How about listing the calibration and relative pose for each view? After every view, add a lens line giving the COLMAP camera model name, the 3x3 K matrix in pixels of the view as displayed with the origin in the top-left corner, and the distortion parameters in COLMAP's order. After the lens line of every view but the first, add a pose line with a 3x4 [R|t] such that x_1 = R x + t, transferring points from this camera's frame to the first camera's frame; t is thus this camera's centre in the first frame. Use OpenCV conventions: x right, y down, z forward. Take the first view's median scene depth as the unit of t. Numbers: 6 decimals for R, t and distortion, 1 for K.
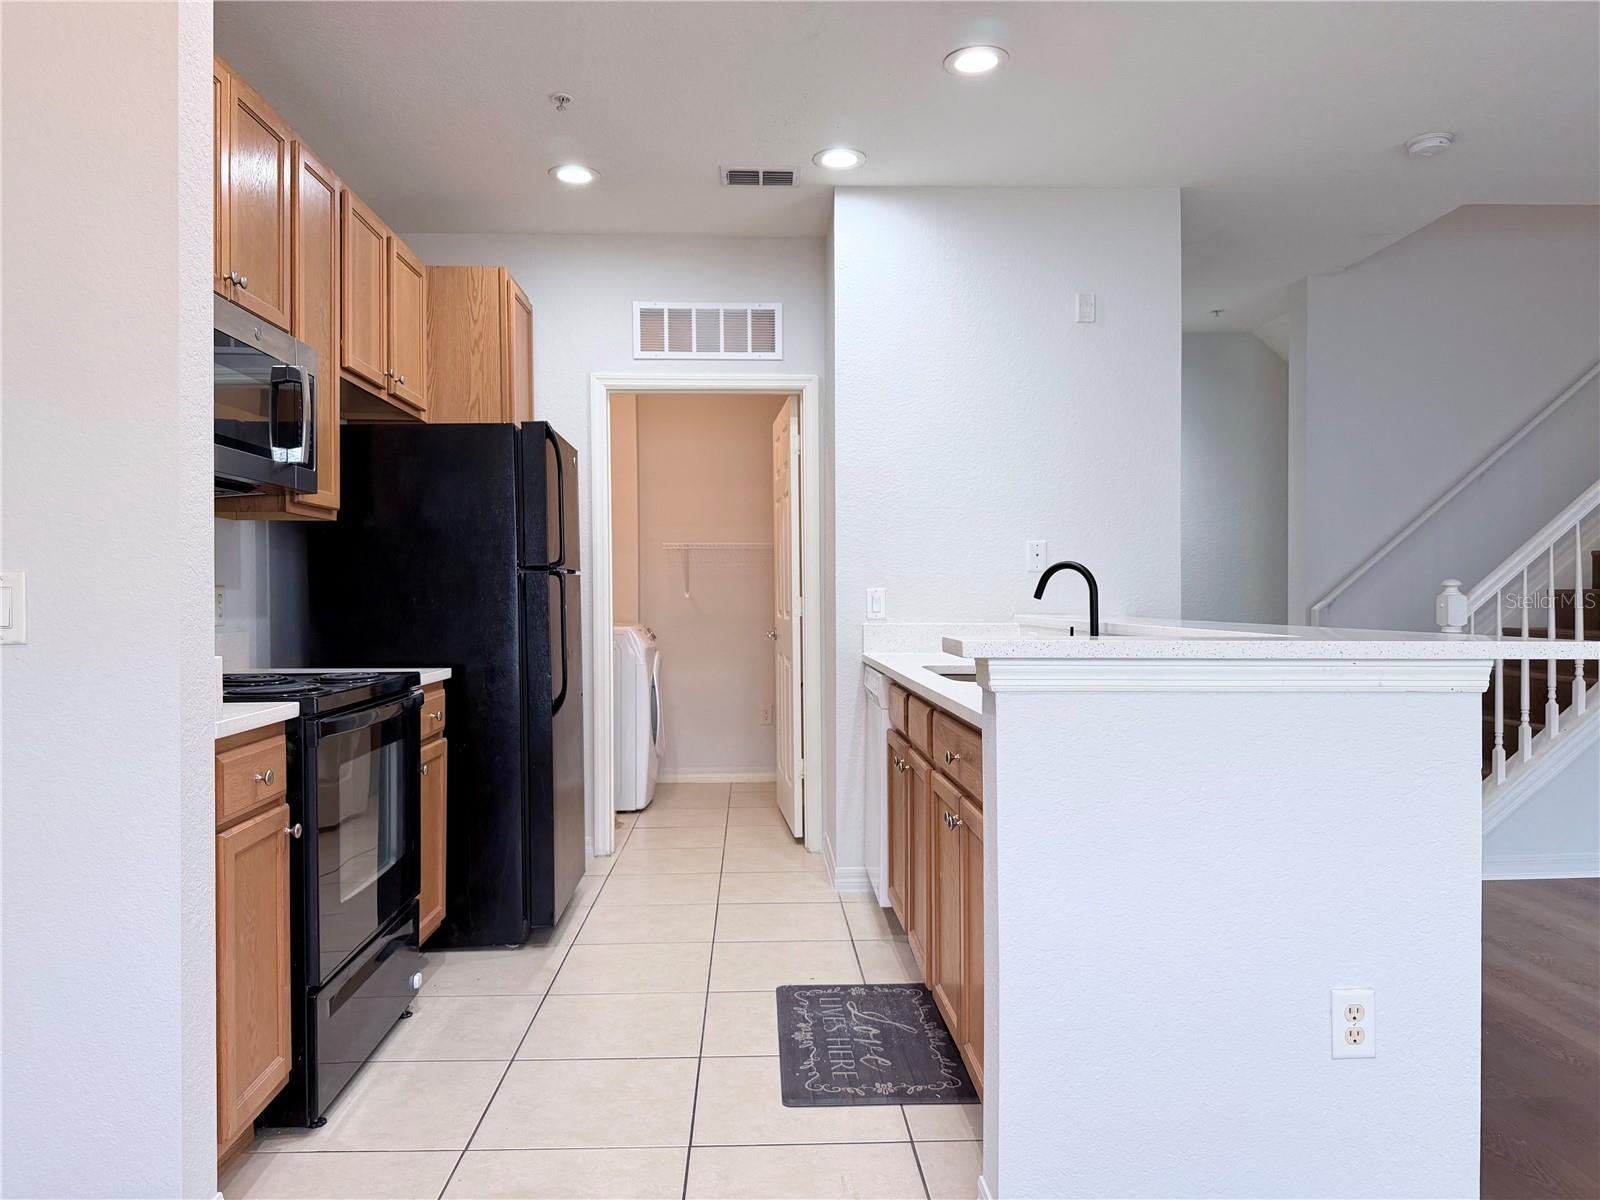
lens RADIAL K [[1121.2, 0, 796.1], [0, 1121.2, 594.9], [0, 0, 1]] dist [0.113052, -0.167935]
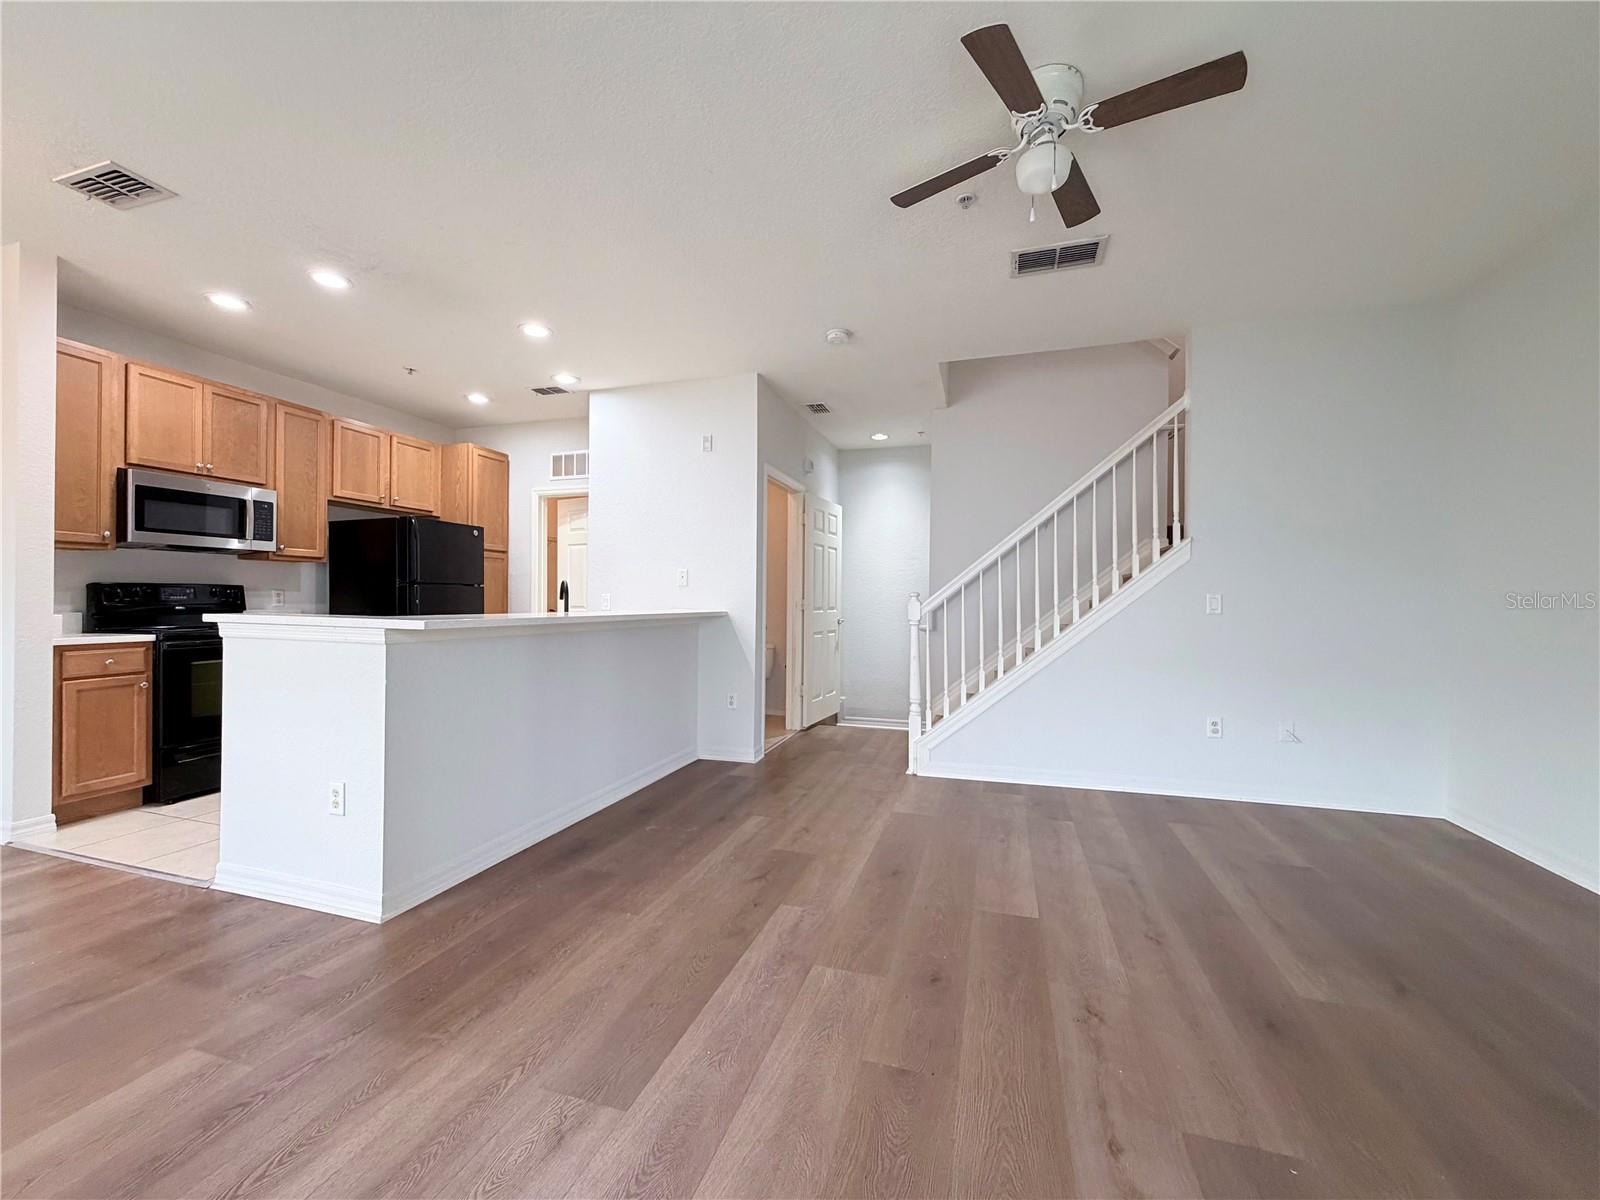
lens RADIAL K [[637.2, 0, 795.7], [0, 637.2, 600.9], [0, 0, 1]] dist [0.000766, 0.000389]
pose [[0.941579, 0.011293, -0.336603, 0.896250], [-0.010714, 0.999936, 0.003579, -0.001657], [0.336622, 0.000236, 0.941640, 0.092581]]
